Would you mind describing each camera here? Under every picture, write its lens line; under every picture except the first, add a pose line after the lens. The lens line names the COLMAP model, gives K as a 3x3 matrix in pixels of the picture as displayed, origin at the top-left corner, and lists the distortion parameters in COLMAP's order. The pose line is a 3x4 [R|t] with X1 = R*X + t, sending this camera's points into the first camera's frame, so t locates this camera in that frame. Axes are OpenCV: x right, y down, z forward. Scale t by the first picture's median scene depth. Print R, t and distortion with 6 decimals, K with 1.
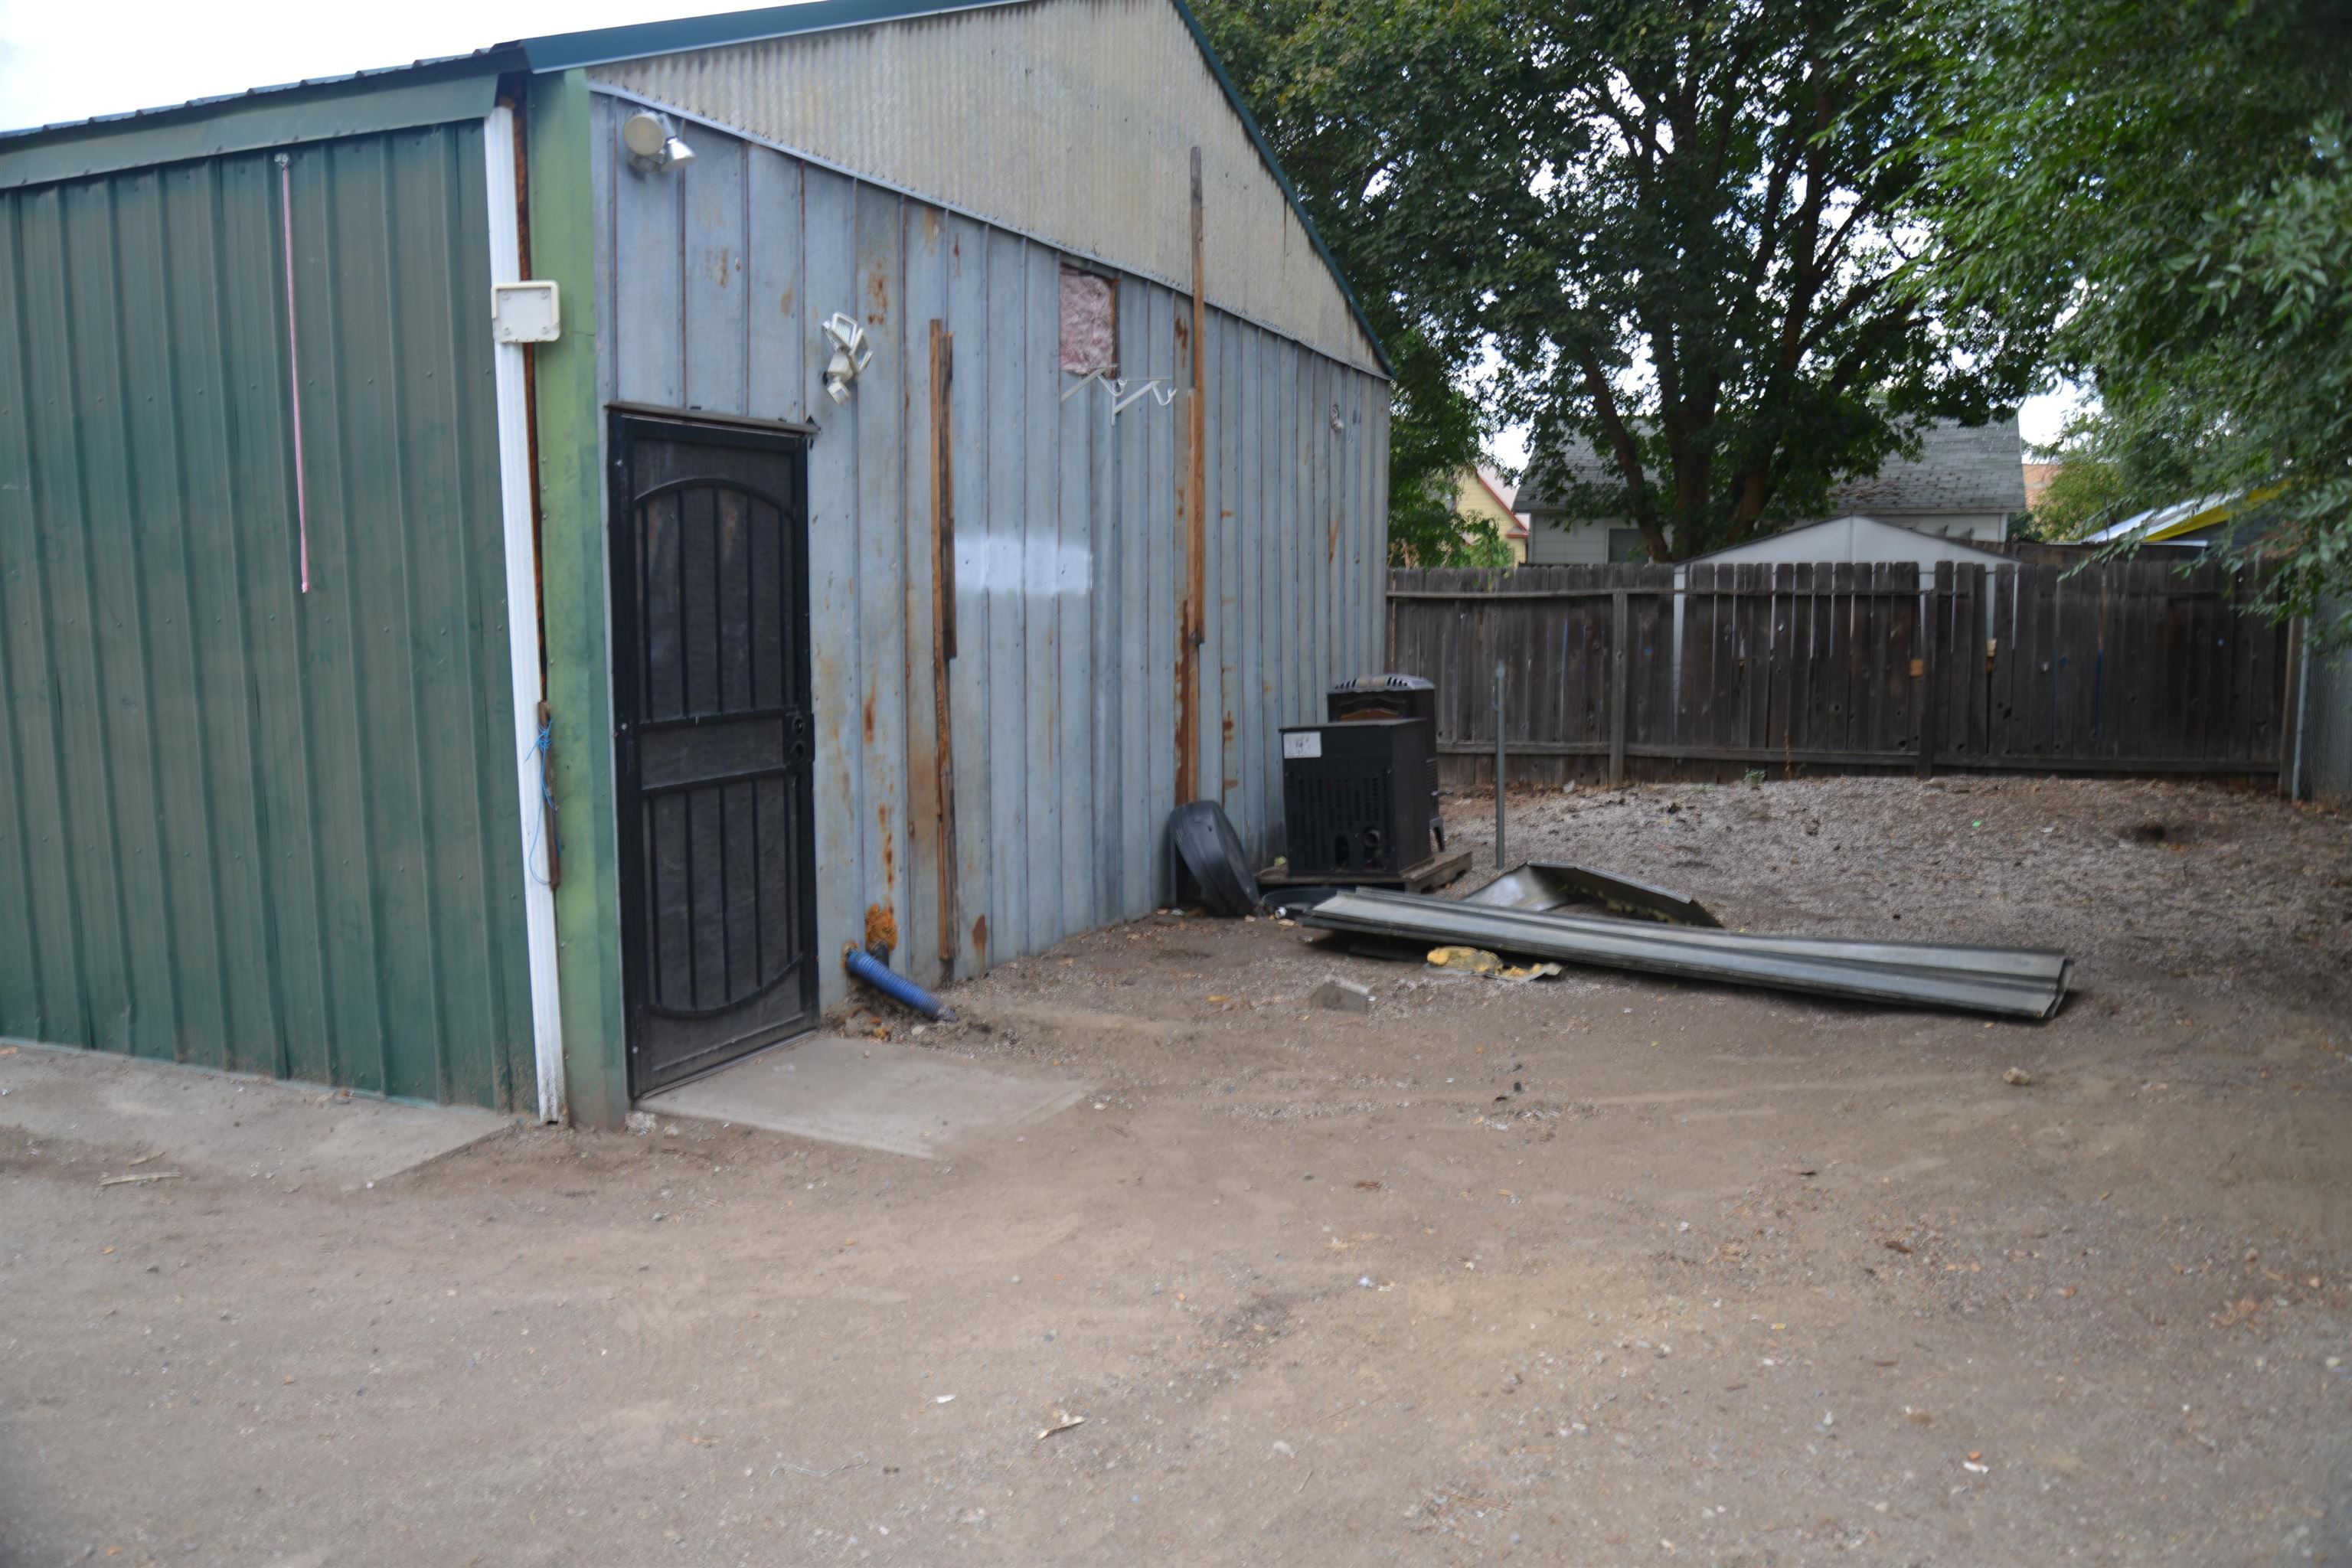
lens RADIAL K [[1783.5, 0, 1162.3], [0, 1783.5, 850.6], [0, 0, 1]] dist [-0.071091, 0.019573]
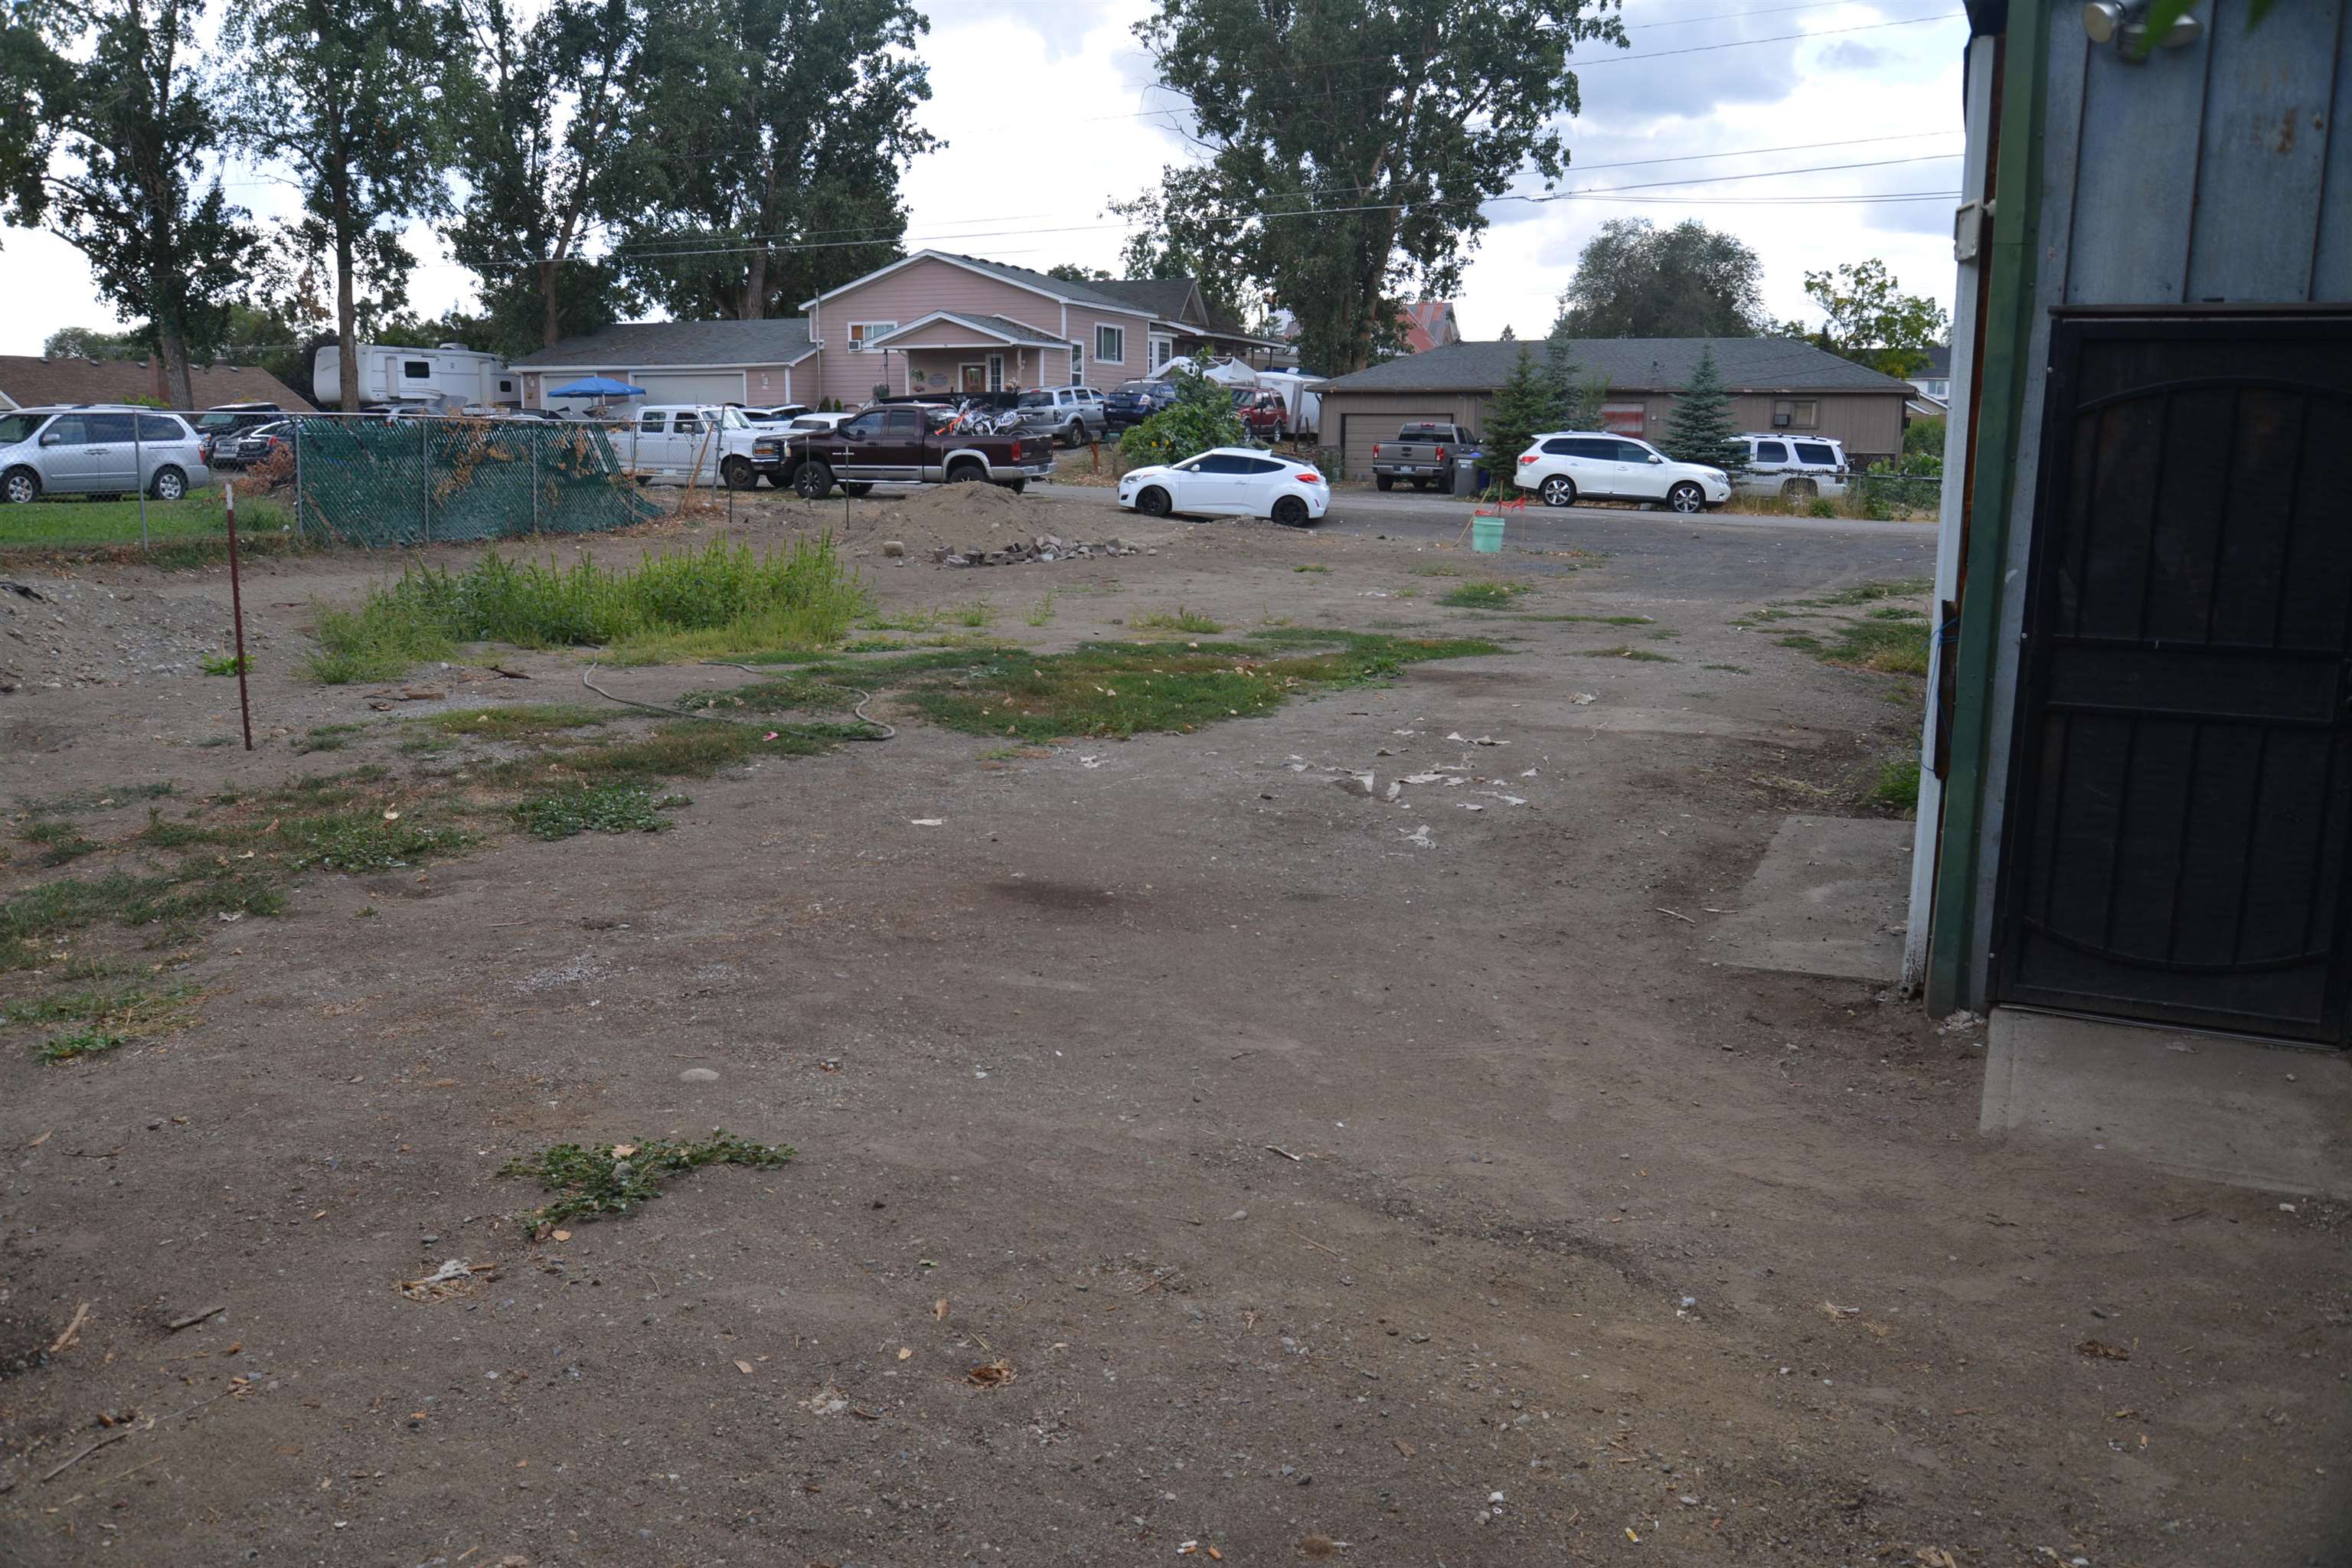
lens RADIAL K [[1783.5, 0, 1162.3], [0, 1783.5, 850.6], [0, 0, 1]] dist [-0.071091, 0.019573]
pose [[-0.034762, 0.216236, -0.975722, 0.754335], [-0.157184, 0.962978, 0.219011, -0.099584], [0.986957, 0.160981, 0.000514, 0.574492]]
